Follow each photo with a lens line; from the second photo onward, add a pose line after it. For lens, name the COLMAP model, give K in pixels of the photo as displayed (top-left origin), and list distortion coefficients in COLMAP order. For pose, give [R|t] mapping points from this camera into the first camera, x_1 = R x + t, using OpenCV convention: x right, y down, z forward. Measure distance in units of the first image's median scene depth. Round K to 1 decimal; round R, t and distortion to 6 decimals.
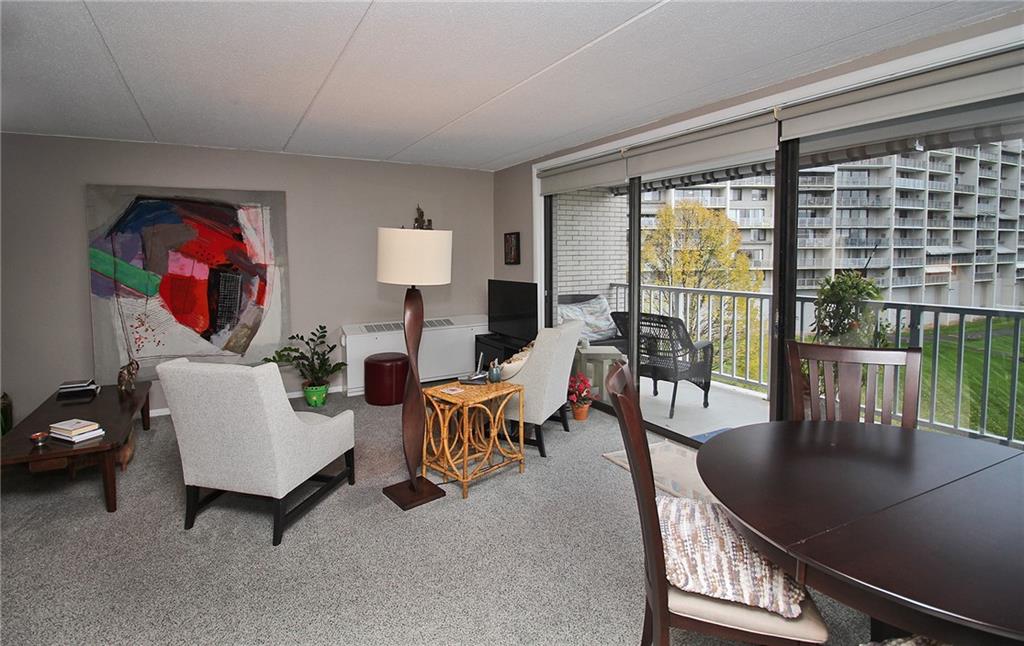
lens RADIAL K [[549.3, 0, 511.4], [0, 549.3, 292.6], [0, 0, 1]] dist [-0.001329, -0.000339]
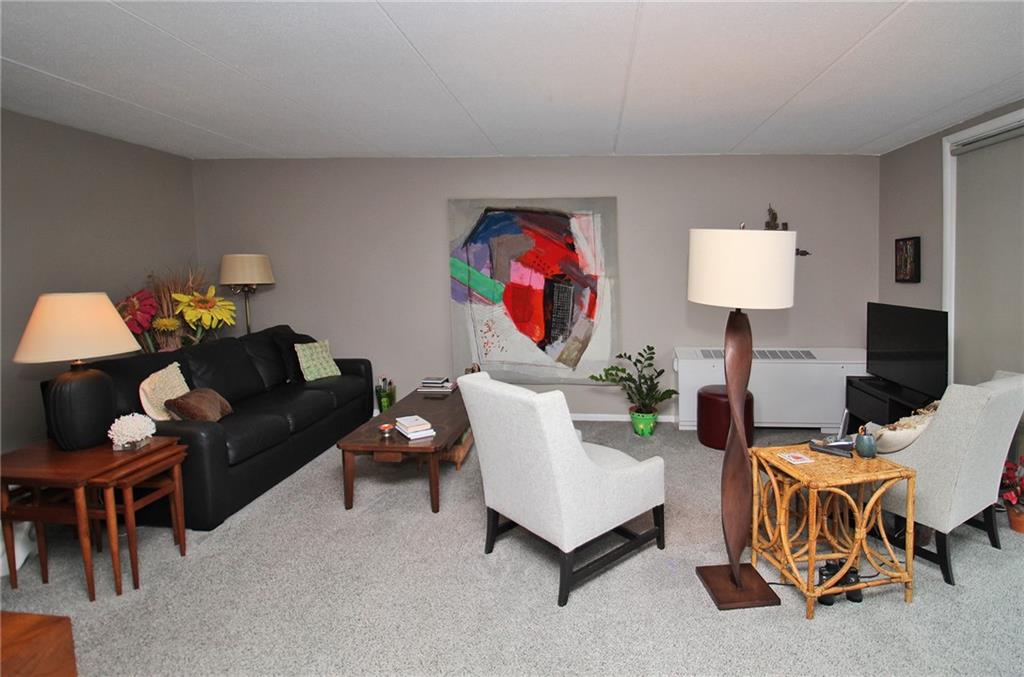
lens RADIAL K [[575.0, 0, 540.5], [0, 575.0, 278.3], [0, 0, 1]] dist [0.003626, -0.019034]
pose [[0.836150, 0.022427, -0.548042, 0.013512], [-0.049649, 0.998157, -0.034903, -0.008425], [0.546249, 0.056394, 0.835722, 0.141025]]
